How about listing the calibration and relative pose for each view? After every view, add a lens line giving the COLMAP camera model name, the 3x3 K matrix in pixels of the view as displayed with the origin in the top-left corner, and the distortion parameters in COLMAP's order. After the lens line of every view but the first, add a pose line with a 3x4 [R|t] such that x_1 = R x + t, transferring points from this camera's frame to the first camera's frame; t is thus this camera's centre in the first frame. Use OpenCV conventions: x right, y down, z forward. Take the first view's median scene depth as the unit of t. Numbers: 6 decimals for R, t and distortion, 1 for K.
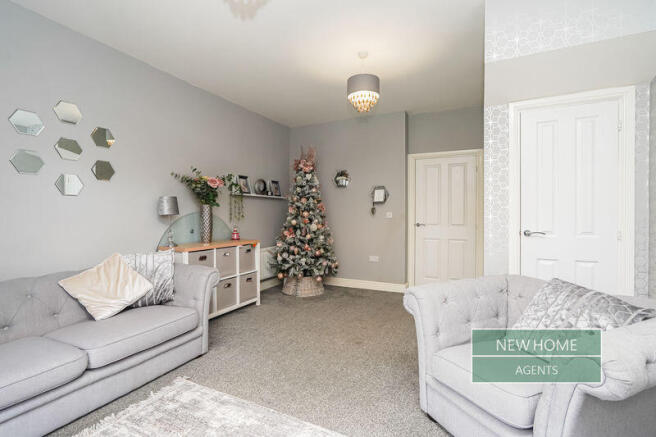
lens RADIAL K [[305.1, 0, 331.2], [0, 305.1, 214.4], [0, 0, 1]] dist [-0.016182, 0.000381]
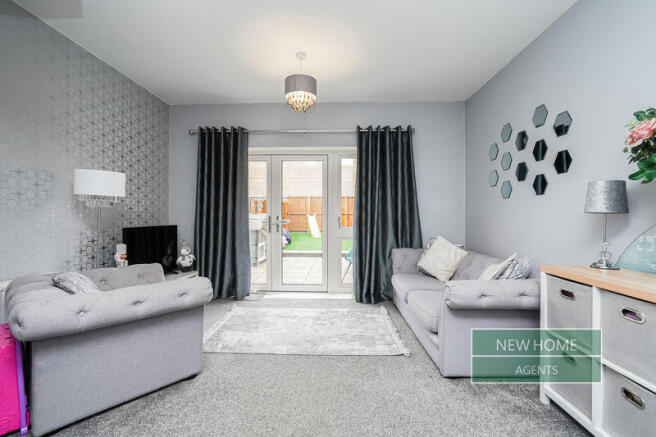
lens RADIAL K [[305.1, 0, 328.7], [0, 305.1, 216.5], [0, 0, 1]] dist [-0.016182, 0.000381]
pose [[-0.918616, -0.002508, -0.395143, 0.269260], [-0.002396, 0.999997, -0.000777, 0.015663], [0.395143, 0.000233, -0.918619, 2.061696]]
